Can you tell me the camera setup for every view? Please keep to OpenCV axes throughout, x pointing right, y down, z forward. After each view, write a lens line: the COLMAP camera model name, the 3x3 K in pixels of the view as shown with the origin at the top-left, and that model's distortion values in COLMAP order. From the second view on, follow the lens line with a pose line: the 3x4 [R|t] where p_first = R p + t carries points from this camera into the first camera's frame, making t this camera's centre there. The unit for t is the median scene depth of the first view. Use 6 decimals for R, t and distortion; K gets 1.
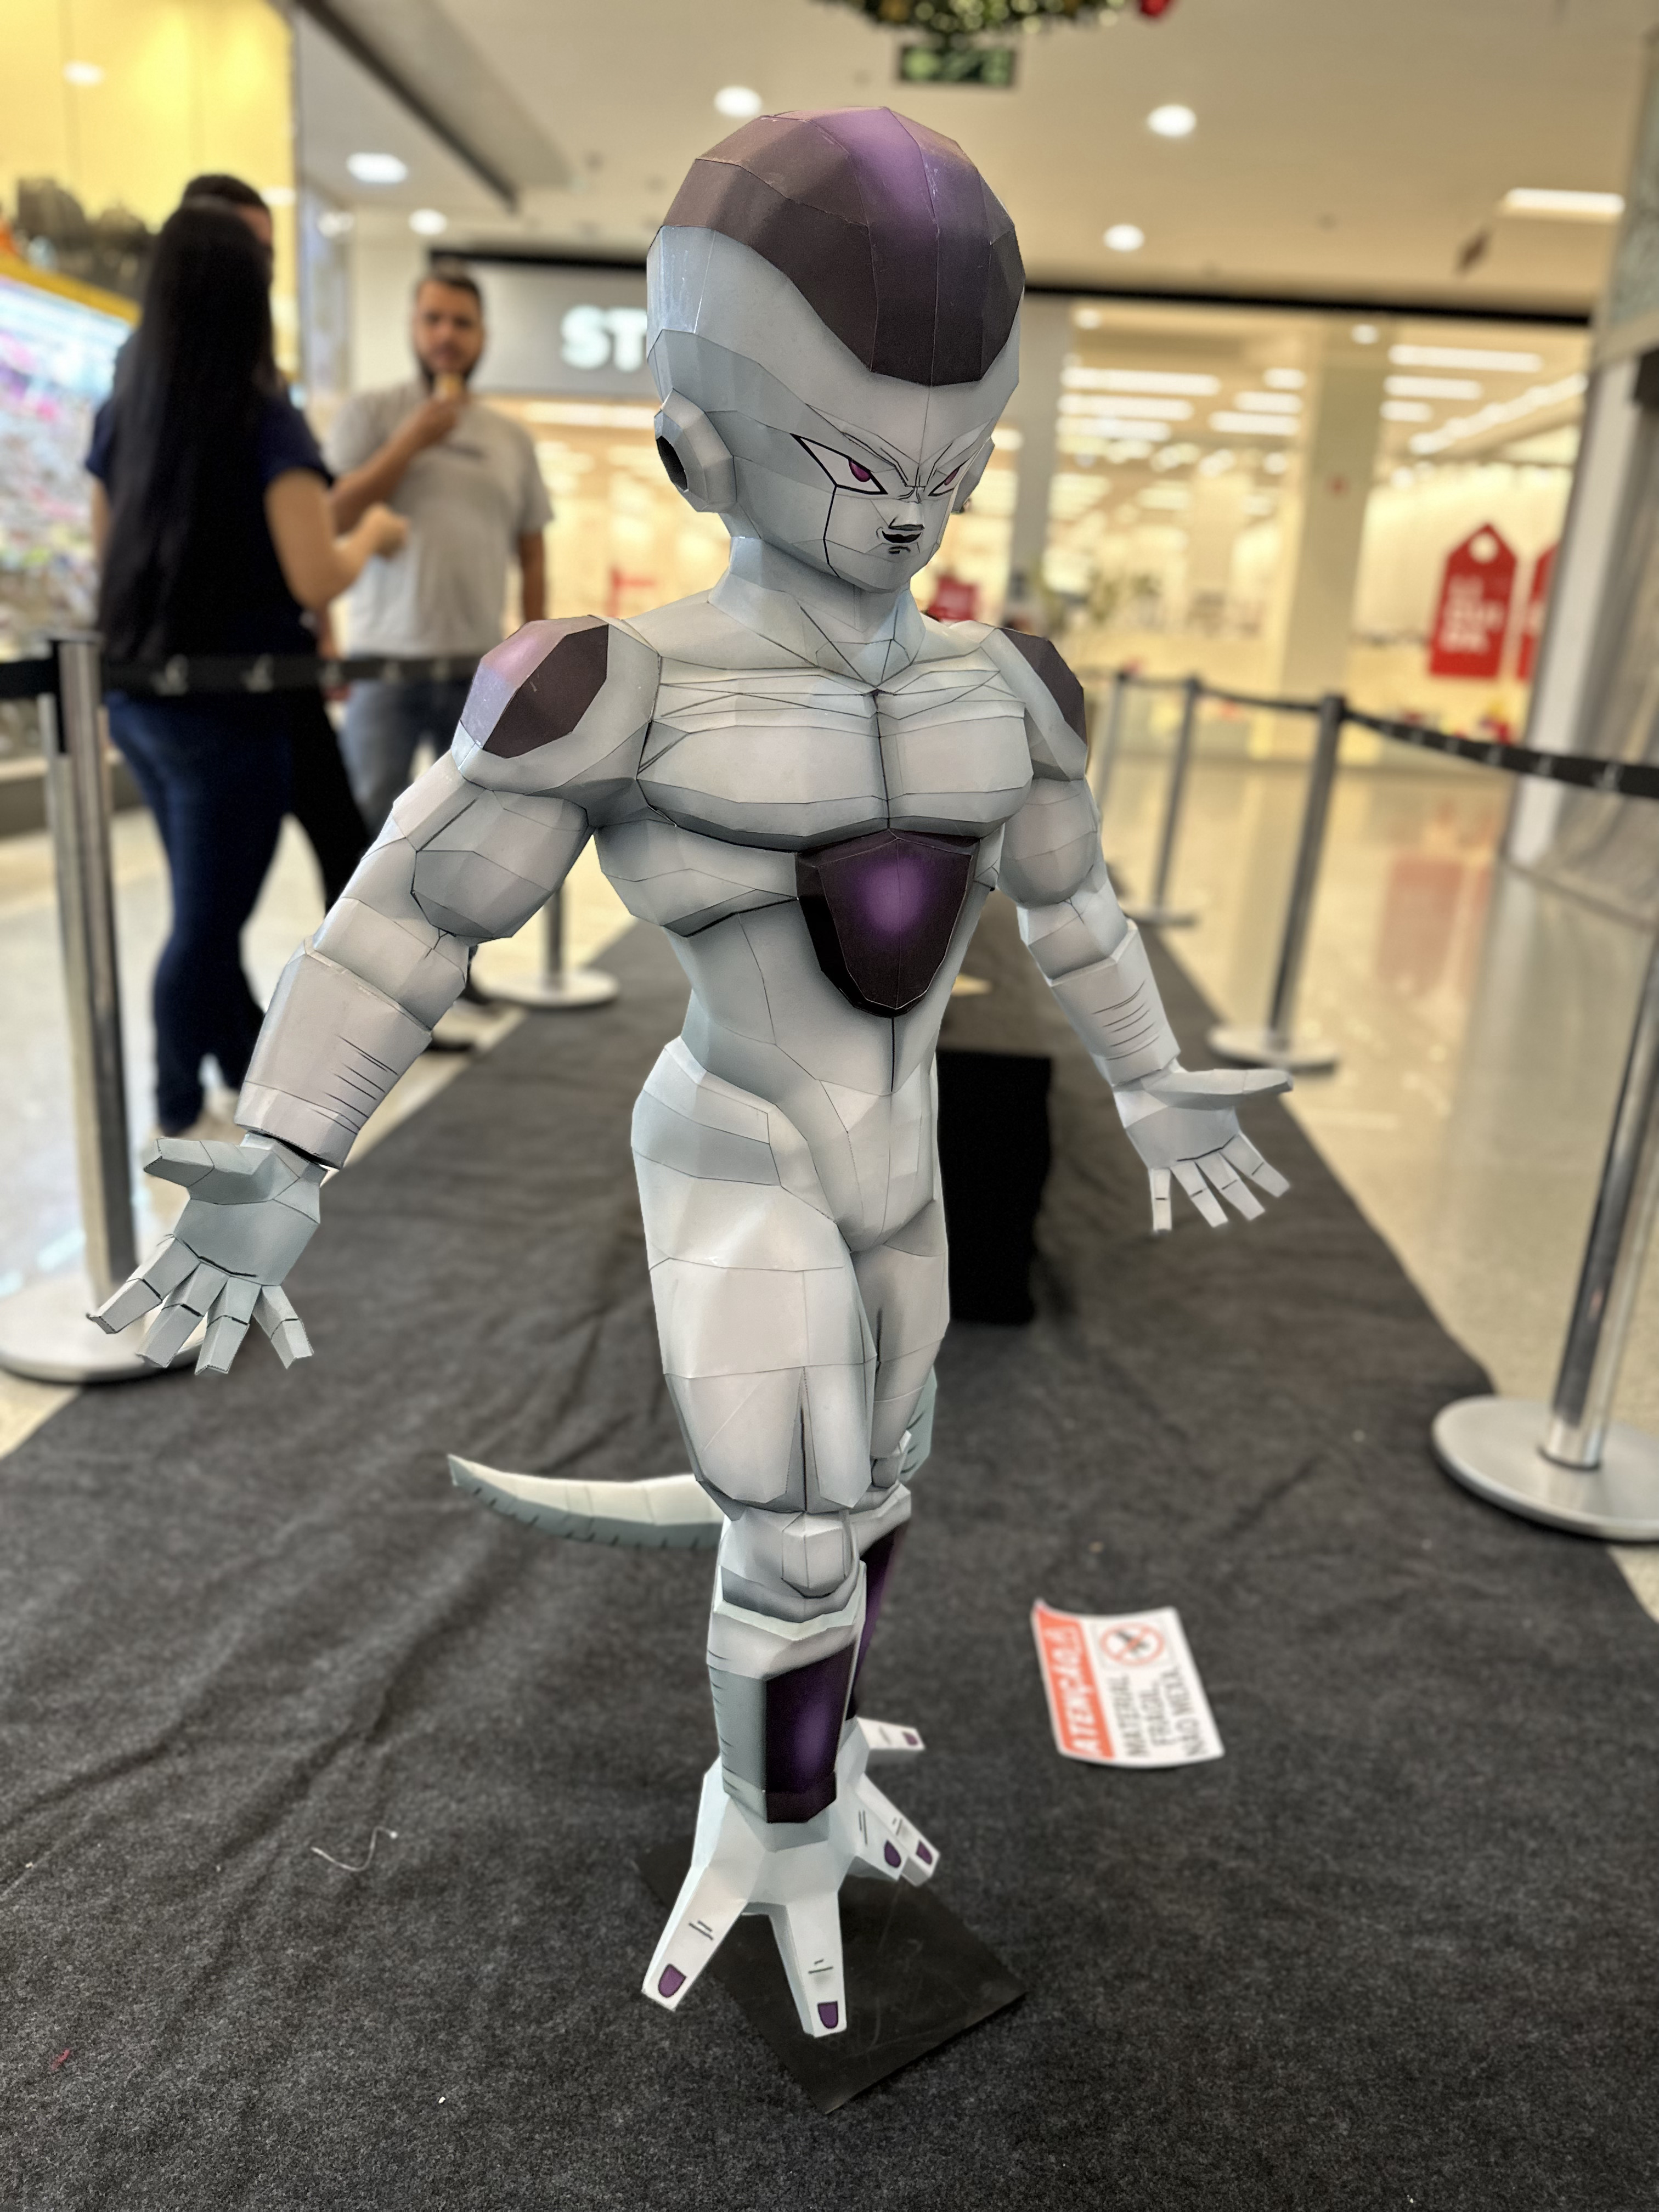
lens RADIAL K [[1555.1, 0, 824.4], [0, 1555.1, 1097.5], [0, 0, 1]] dist [0.195490, -0.375800]
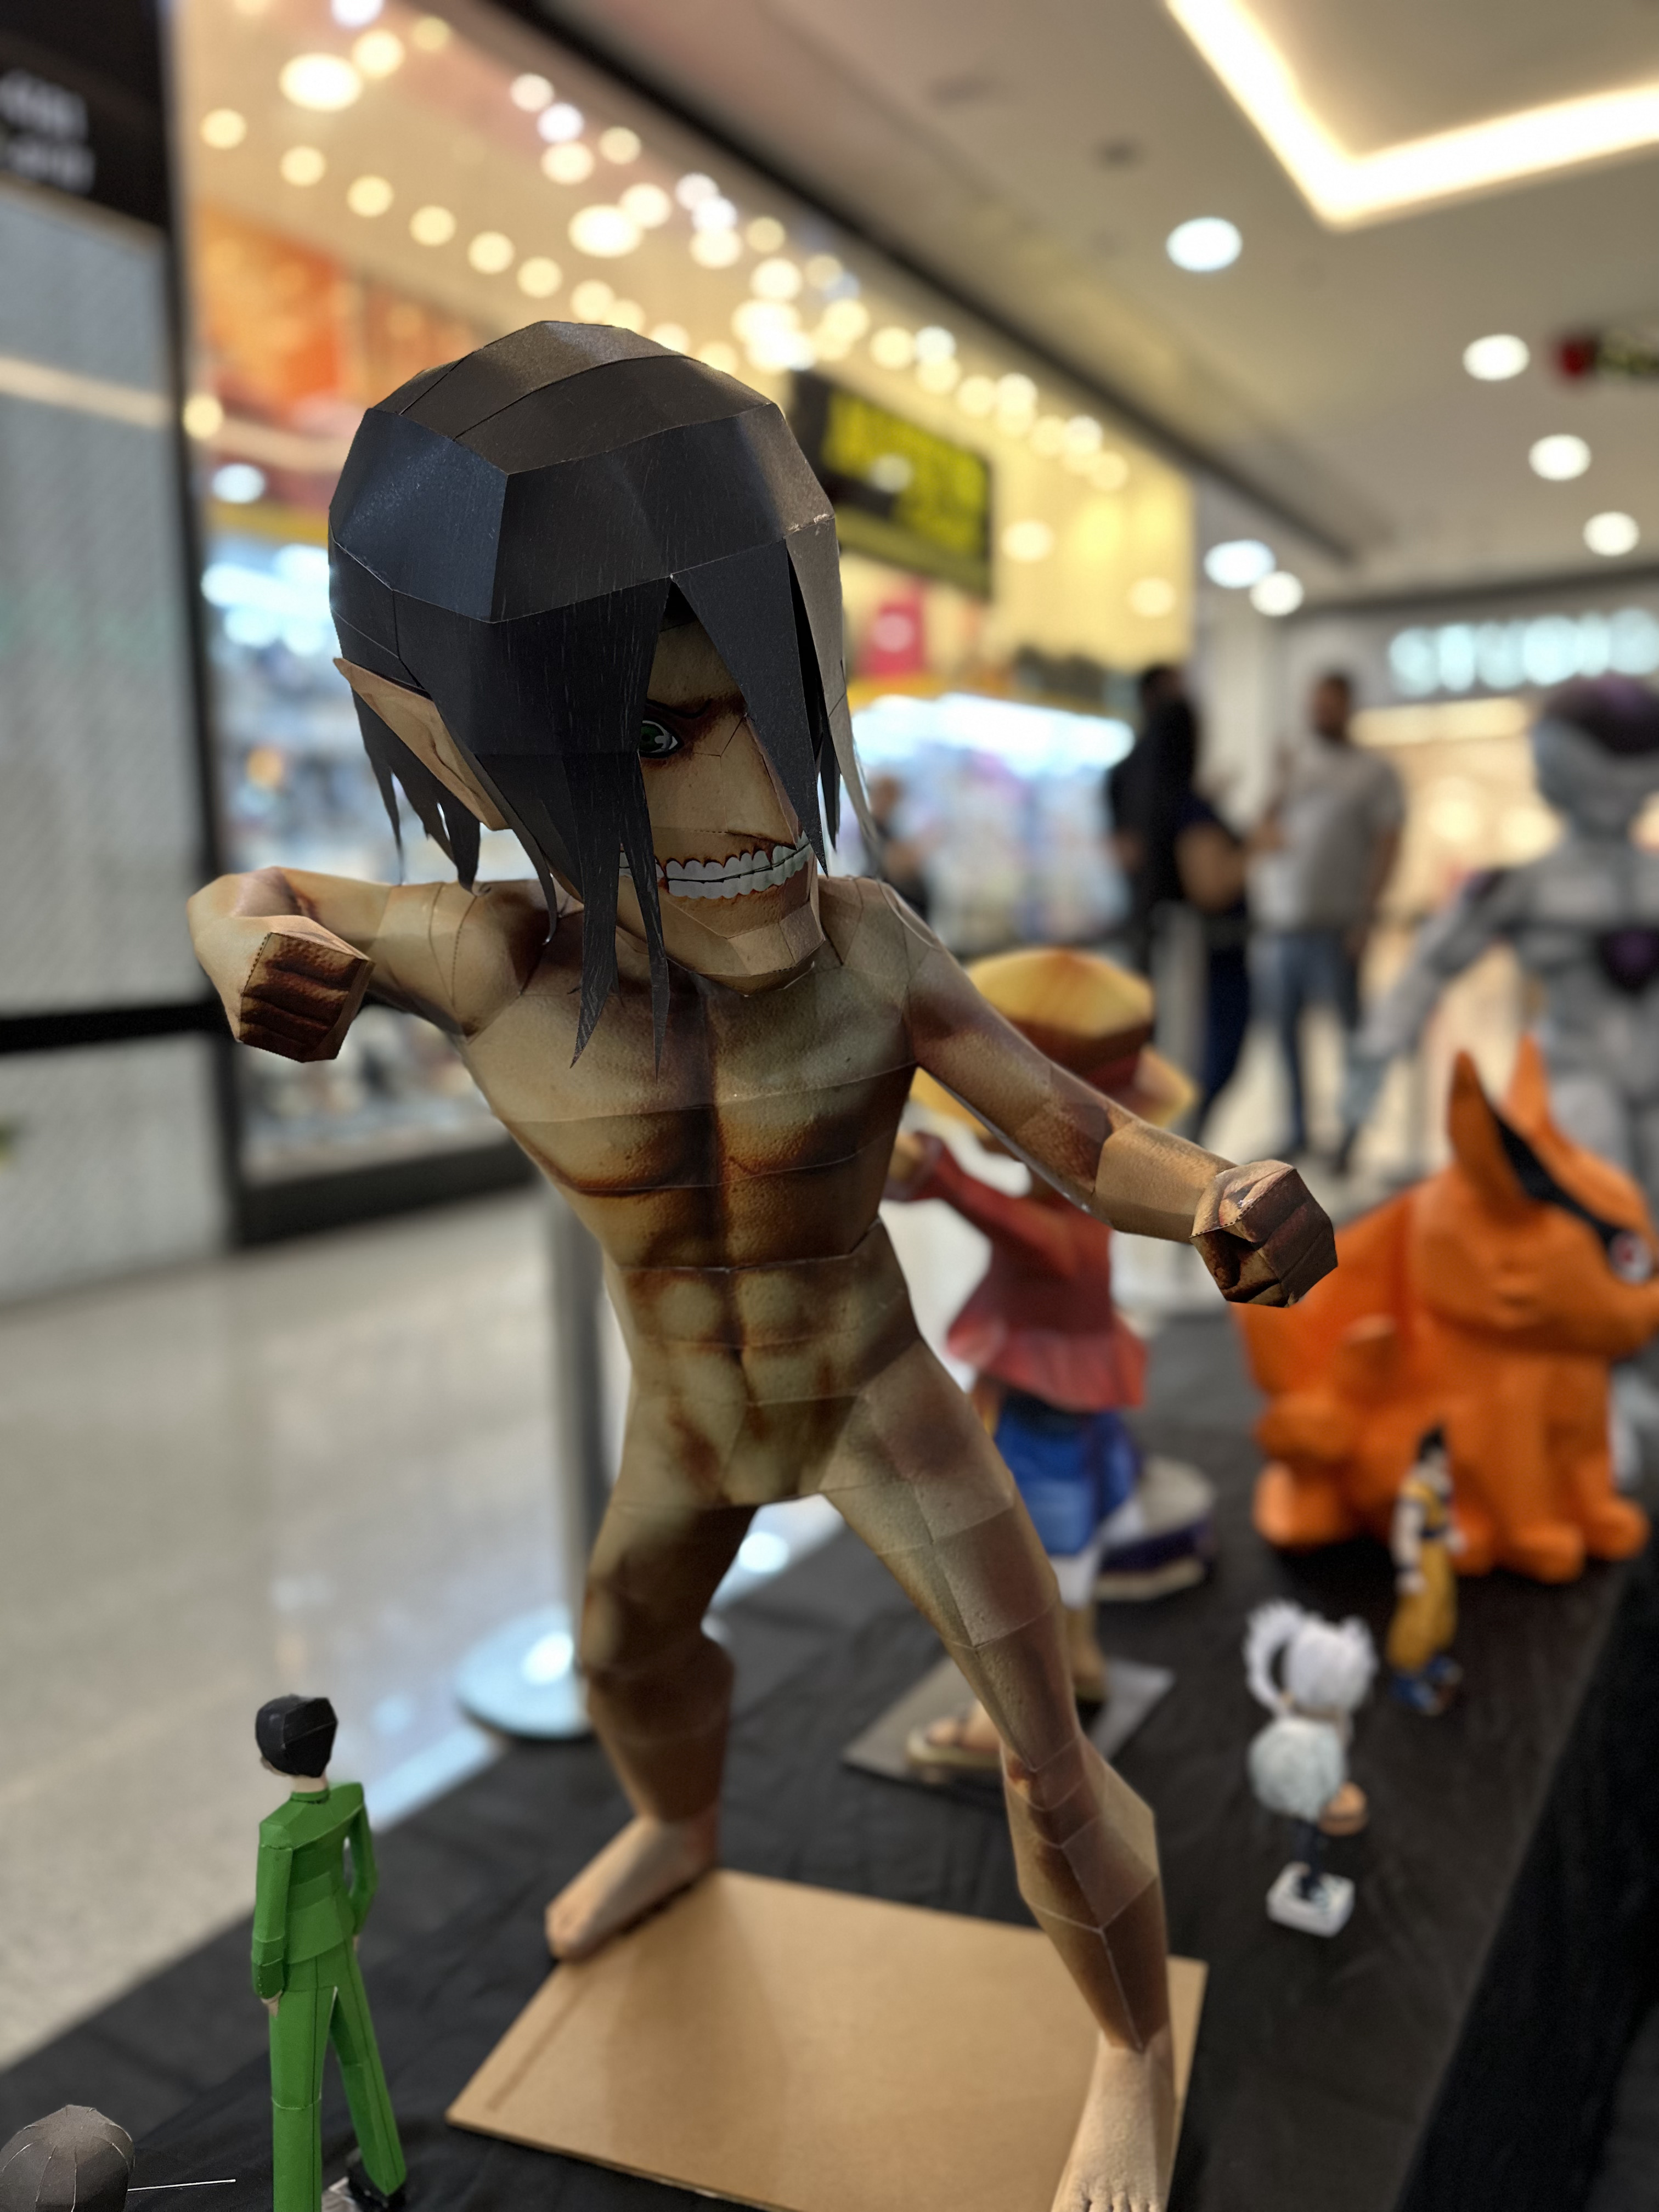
lens RADIAL K [[1555.1, 0, 824.4], [0, 1555.1, 1097.5], [0, 0, 1]] dist [0.195490, -0.375800]
pose [[0.881780, -0.020351, -0.471221, 0.098267], [-0.064646, 0.984425, -0.163485, 0.595241], [0.467209, 0.174621, 0.866731, -1.736443]]
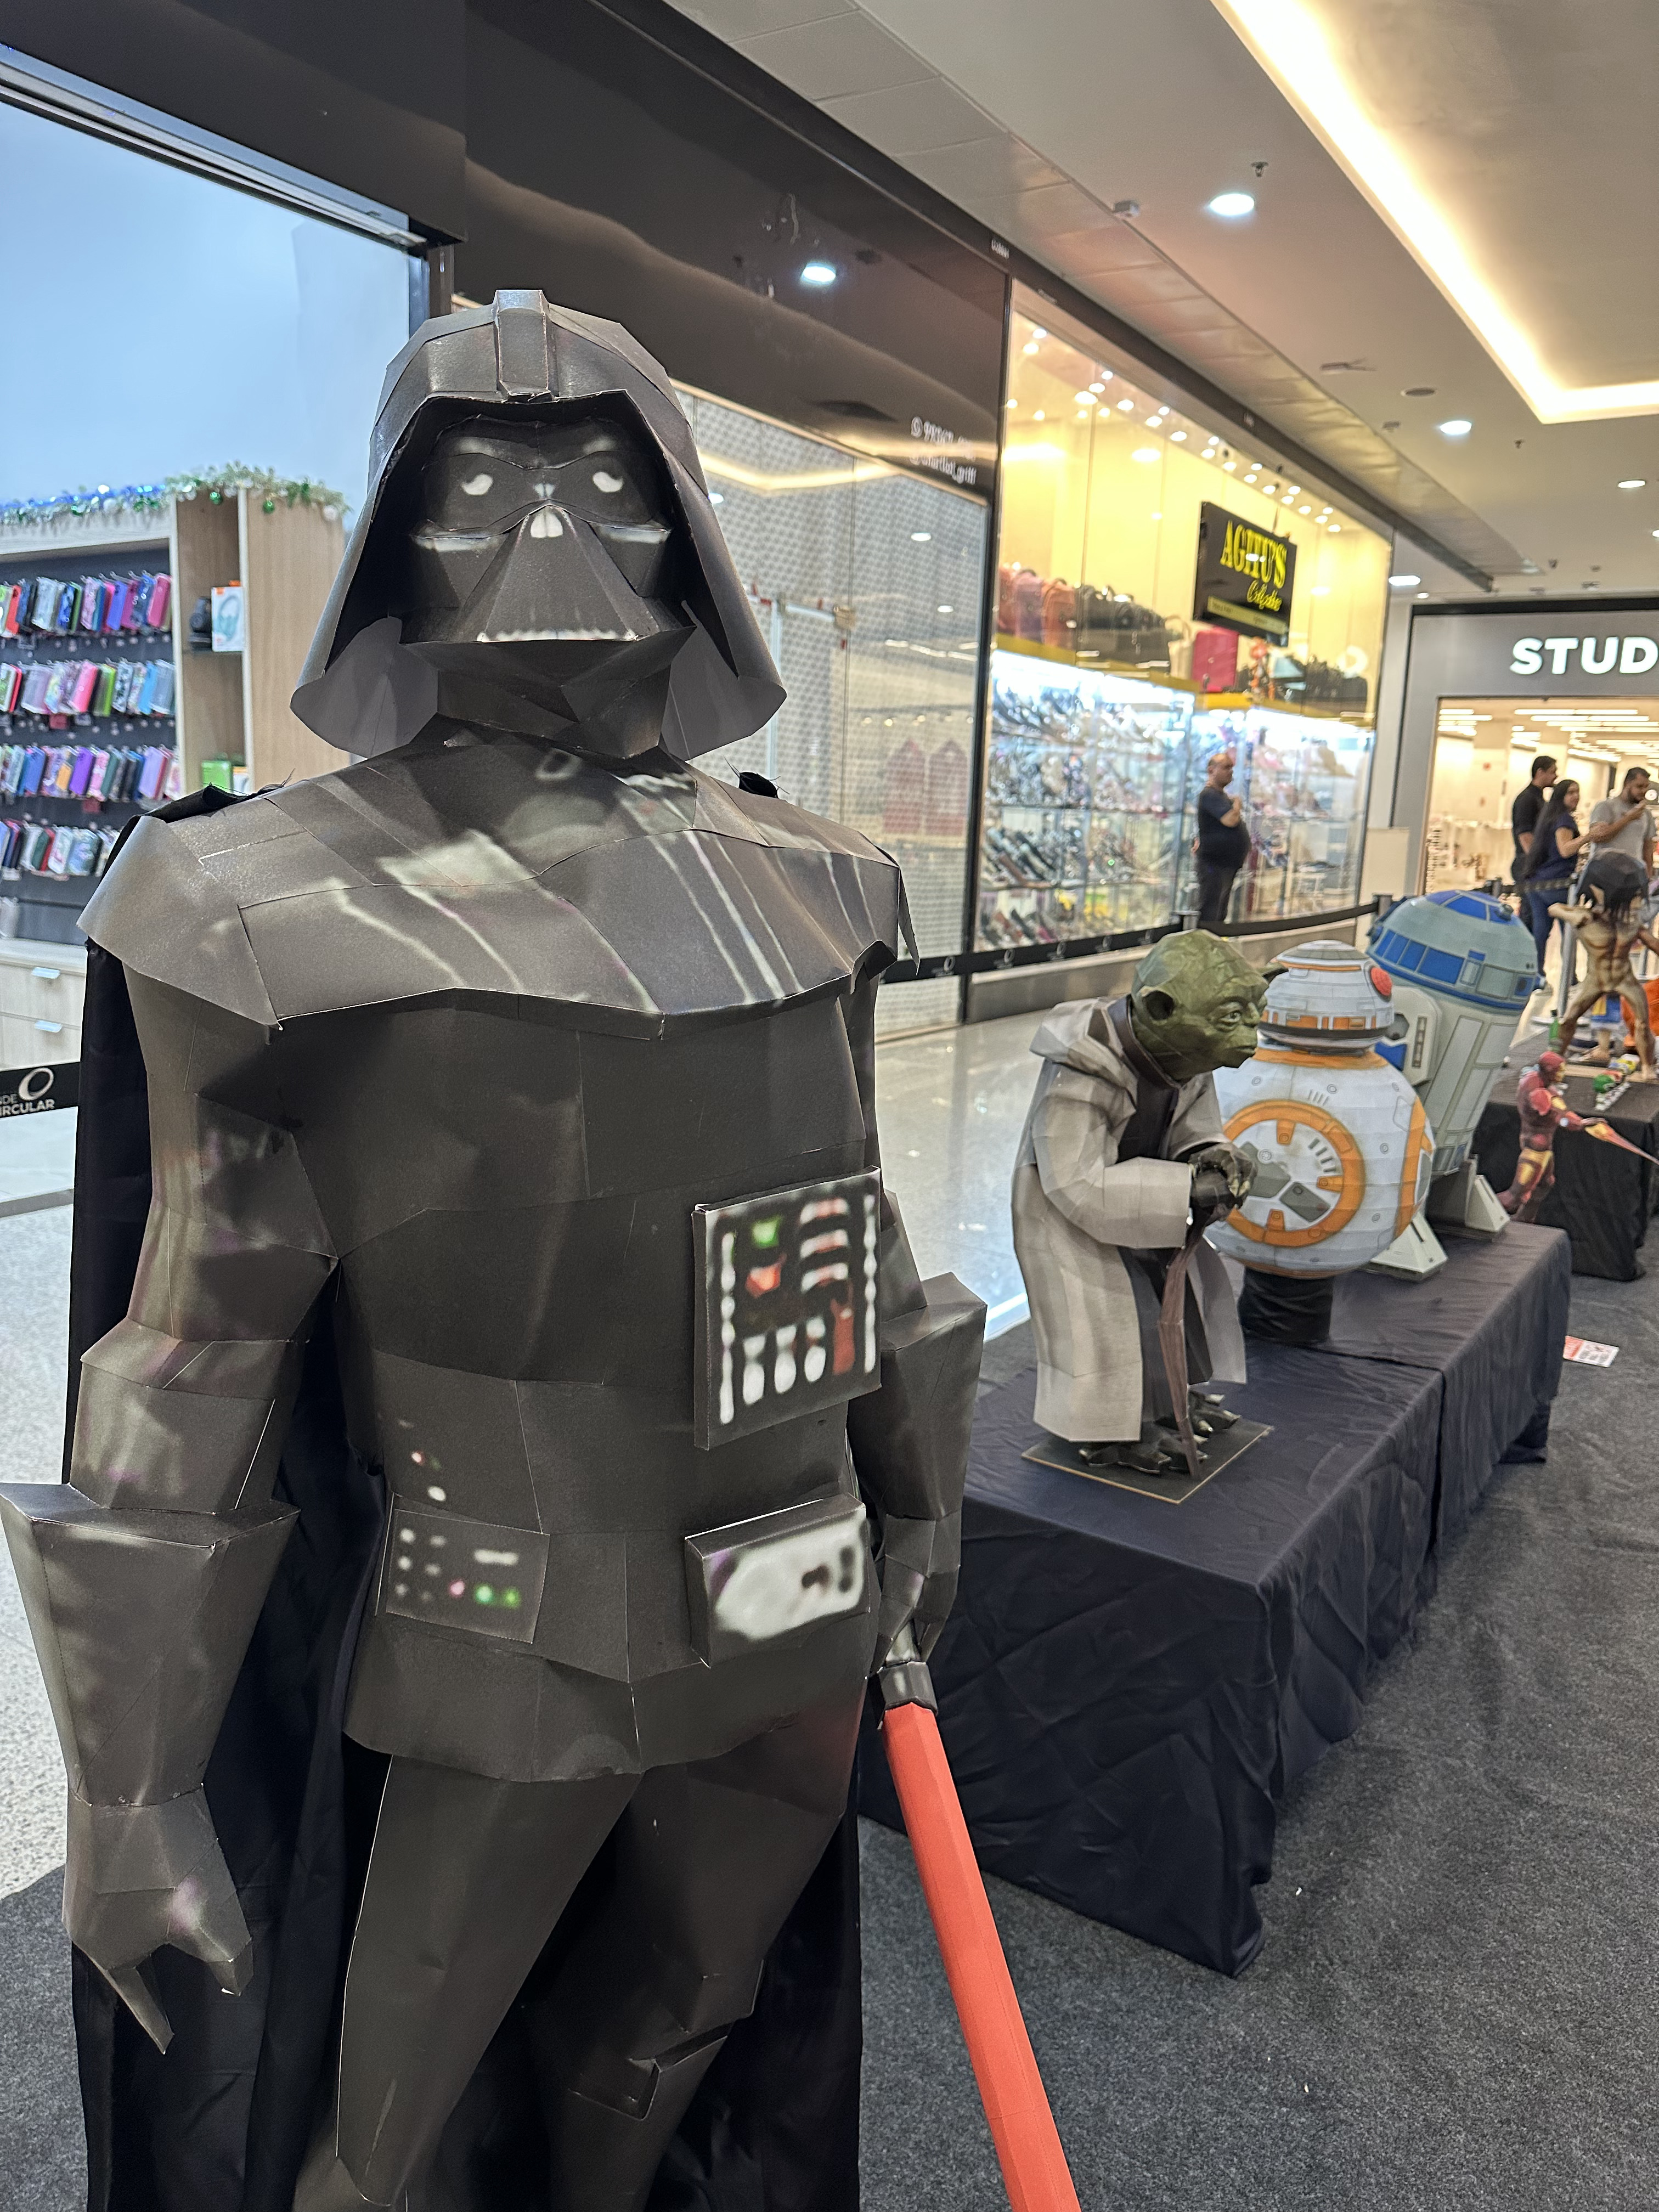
lens RADIAL K [[1555.1, 0, 824.4], [0, 1555.1, 1097.5], [0, 0, 1]] dist [0.195490, -0.375800]
pose [[0.877792, 0.062038, -0.475007, 0.005789], [-0.124446, 0.987067, -0.101055, 1.833259], [0.462595, 0.147817, 0.874160, -6.776322]]
